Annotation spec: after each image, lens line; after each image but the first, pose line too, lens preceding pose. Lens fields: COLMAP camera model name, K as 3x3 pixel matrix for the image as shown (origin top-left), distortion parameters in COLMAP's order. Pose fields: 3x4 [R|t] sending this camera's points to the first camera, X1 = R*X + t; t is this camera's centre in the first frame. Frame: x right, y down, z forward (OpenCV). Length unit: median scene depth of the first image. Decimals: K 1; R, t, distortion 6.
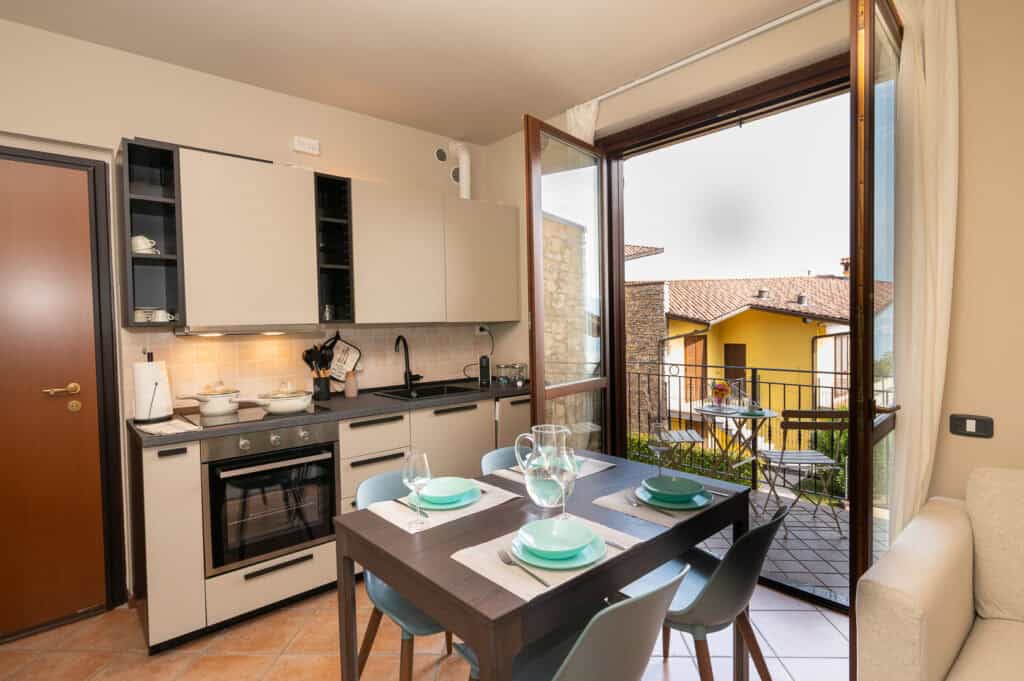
lens RADIAL K [[512.4, 0, 512.0], [0, 512.4, 340.5], [0, 0, 1]] dist [0.026372, 0.000305]
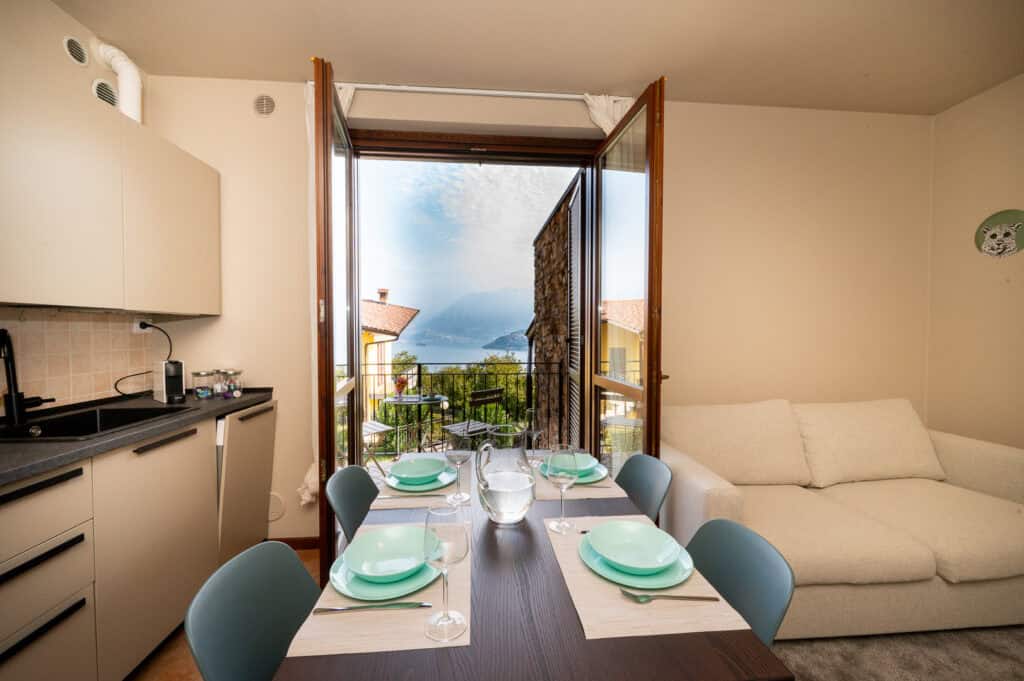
lens RADIAL K [[396.3, 0, 510.9], [0, 396.3, 329.4], [0, 0, 1]] dist [0.000232, 0.000156]
pose [[0.597373, 0.024897, 0.801577, -0.303689], [0.009893, 0.999213, -0.038408, 0.014834], [-0.801903, 0.030874, 0.596656, 0.374025]]
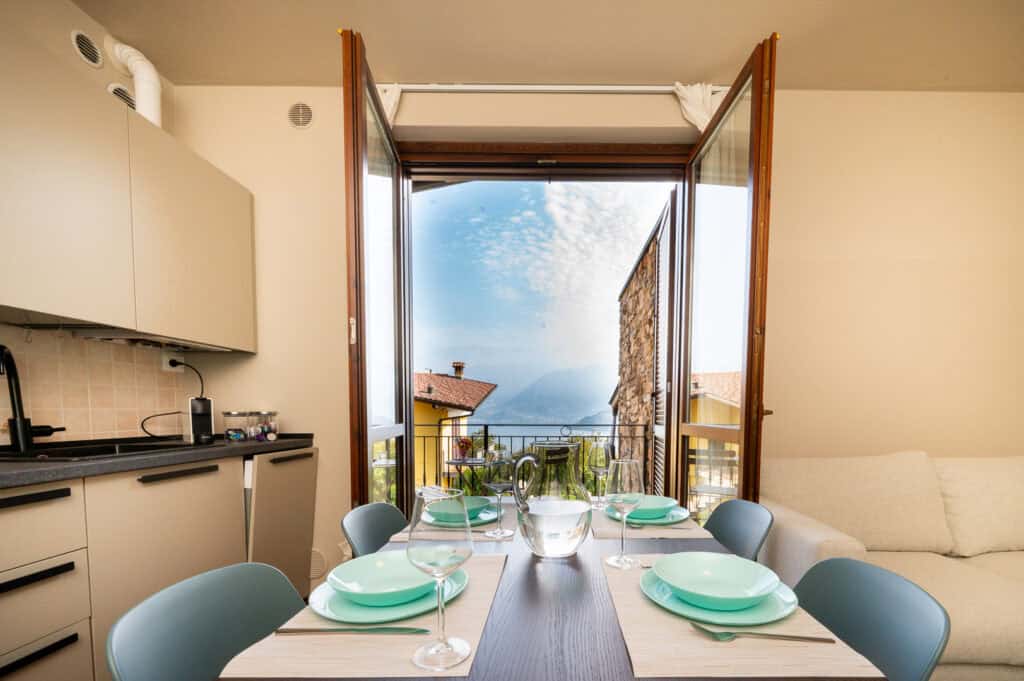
lens RADIAL K [[431.3, 0, 565.5], [0, 431.3, 430.4], [0, 0, 1]] dist [0.000201, -0.000122]
pose [[0.655554, -0.012305, 0.755048, -0.226222], [0.007128, 0.999924, 0.010107, 0.095497], [-0.755115, -0.001244, 0.655592, 0.392229]]
